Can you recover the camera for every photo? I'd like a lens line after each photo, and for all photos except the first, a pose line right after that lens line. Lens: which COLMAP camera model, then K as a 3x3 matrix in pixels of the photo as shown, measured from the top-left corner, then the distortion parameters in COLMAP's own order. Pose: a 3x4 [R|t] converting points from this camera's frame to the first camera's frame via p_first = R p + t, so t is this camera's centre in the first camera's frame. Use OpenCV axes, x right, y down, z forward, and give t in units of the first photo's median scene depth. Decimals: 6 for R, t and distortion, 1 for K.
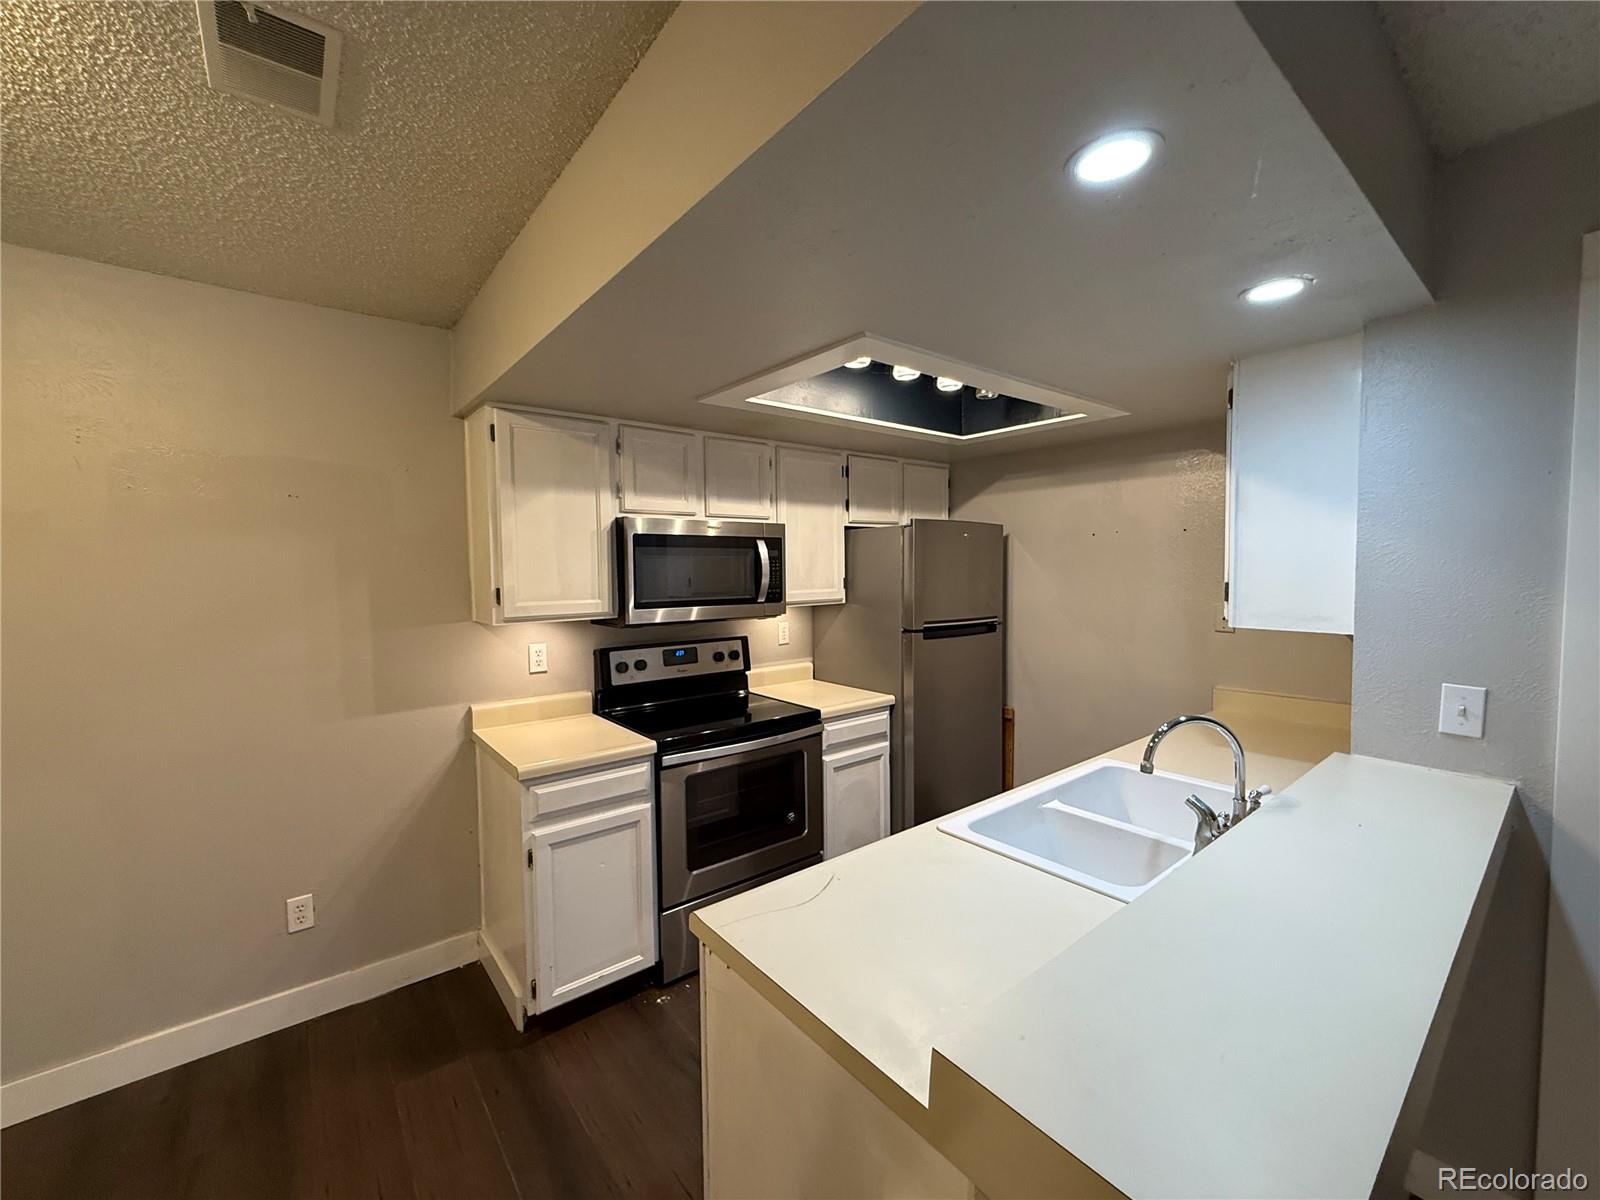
lens RADIAL K [[640.1, 0, 797.2], [0, 640.1, 599.2], [0, 0, 1]] dist [0.000415, -0.000207]
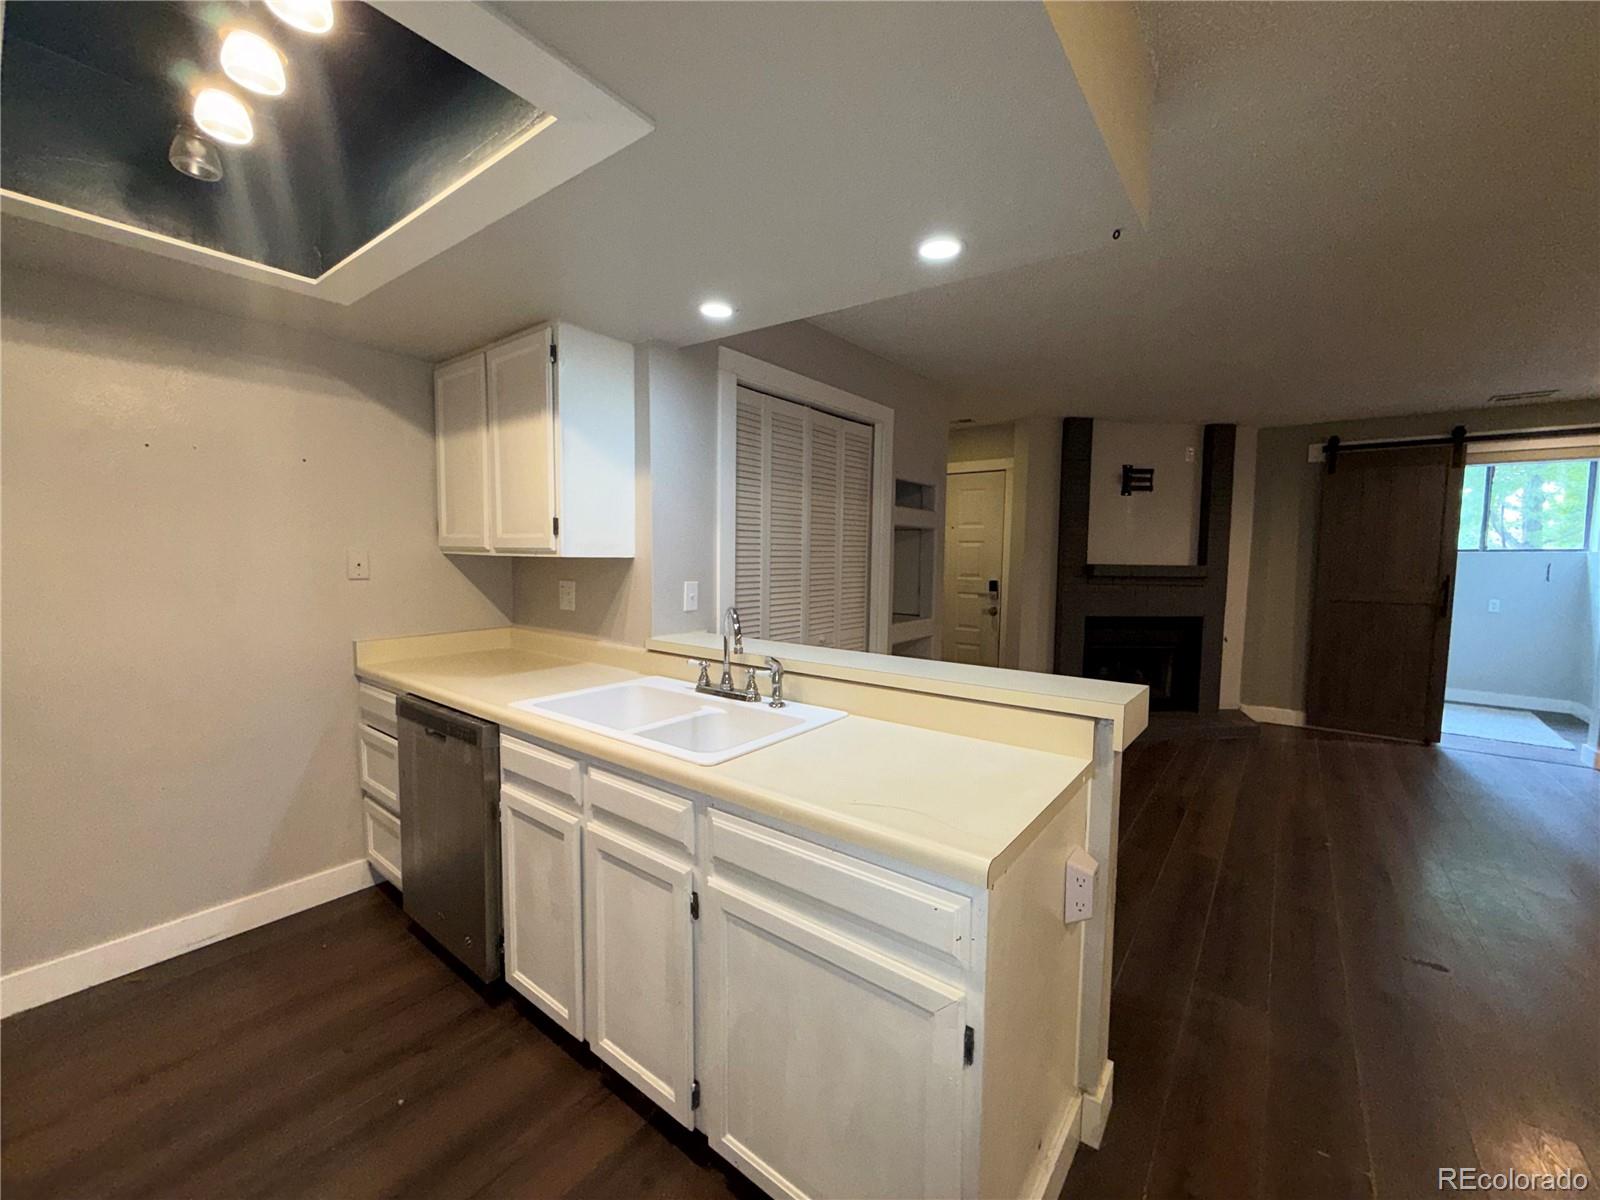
lens RADIAL K [[640.1, 0, 797.2], [0, 640.1, 599.2], [0, 0, 1]] dist [0.000415, -0.000207]
pose [[-0.237022, -0.063867, 0.969403, -0.405058], [0.036624, 0.996540, 0.074609, 0.036855], [-0.970814, 0.053188, -0.233863, 0.649739]]
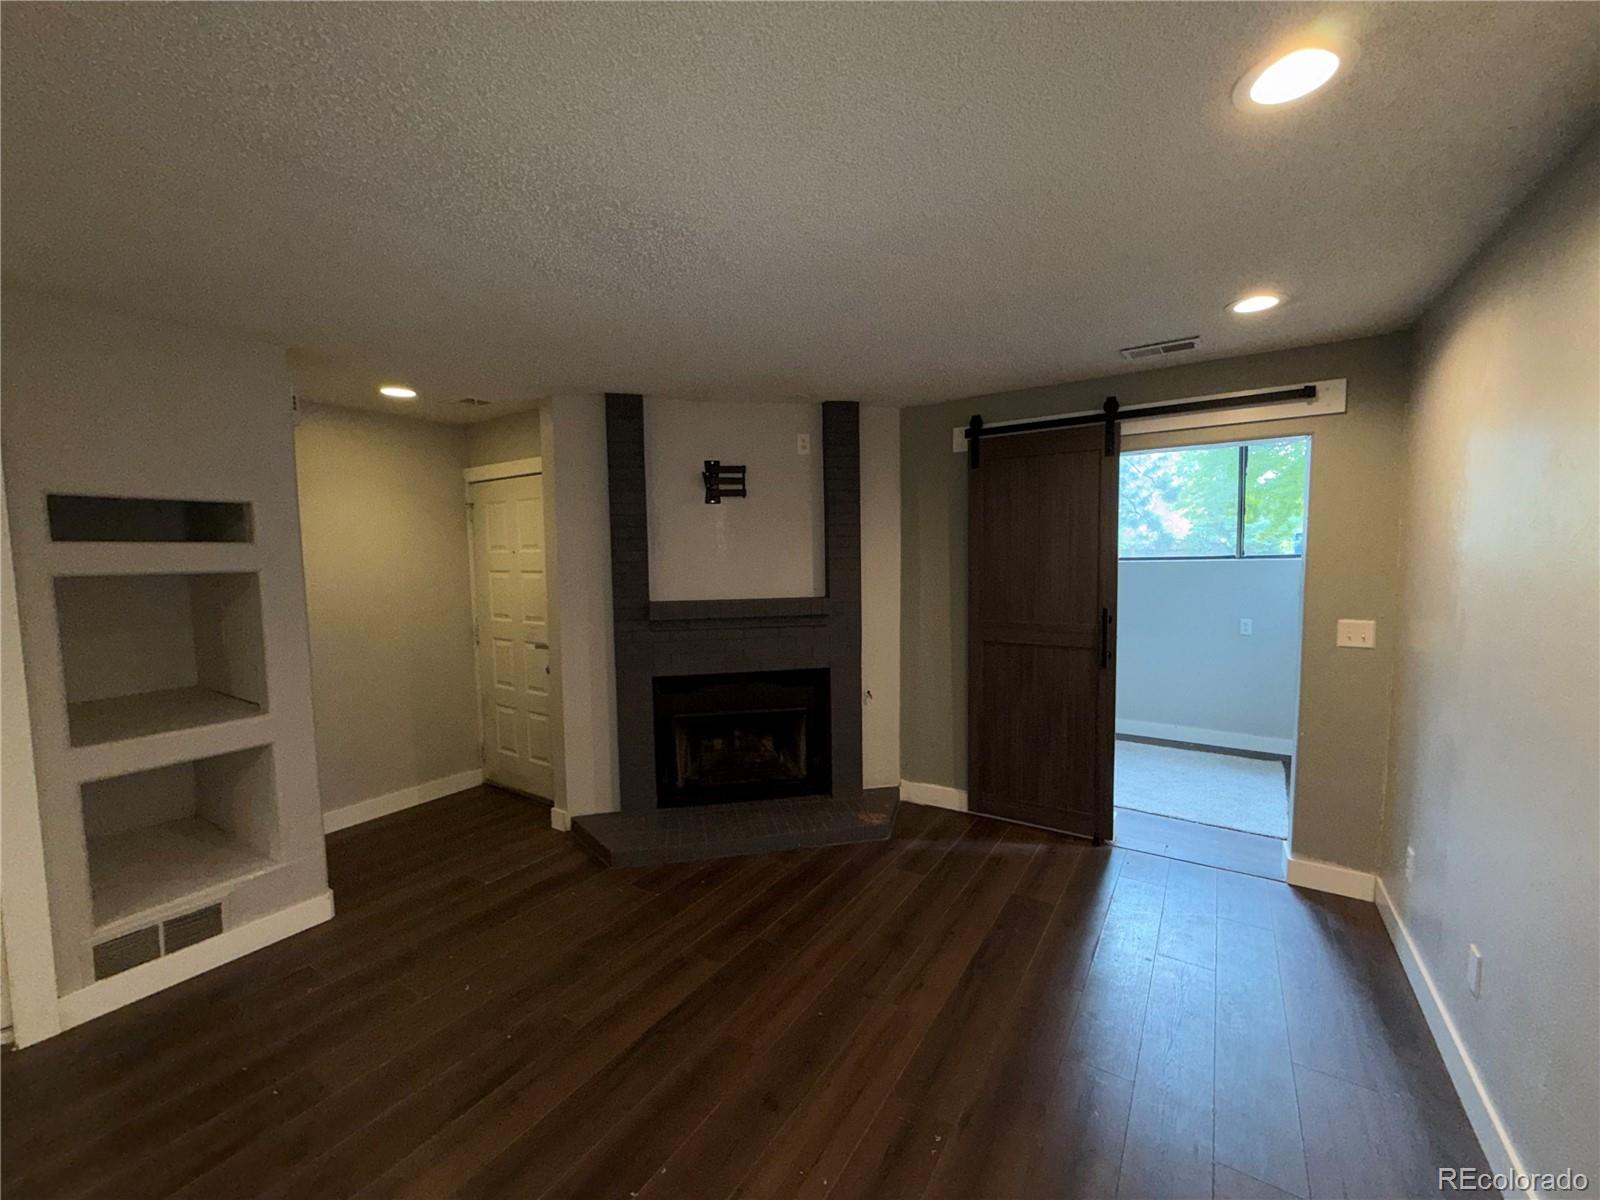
lens RADIAL K [[640.1, 0, 797.2], [0, 640.1, 599.2], [0, 0, 1]] dist [0.000415, -0.000207]
pose [[-0.309222, -0.053999, 0.949456, -0.106705], [0.066118, 0.994750, 0.078109, 0.013545], [-0.948689, 0.086930, -0.304028, -0.594061]]
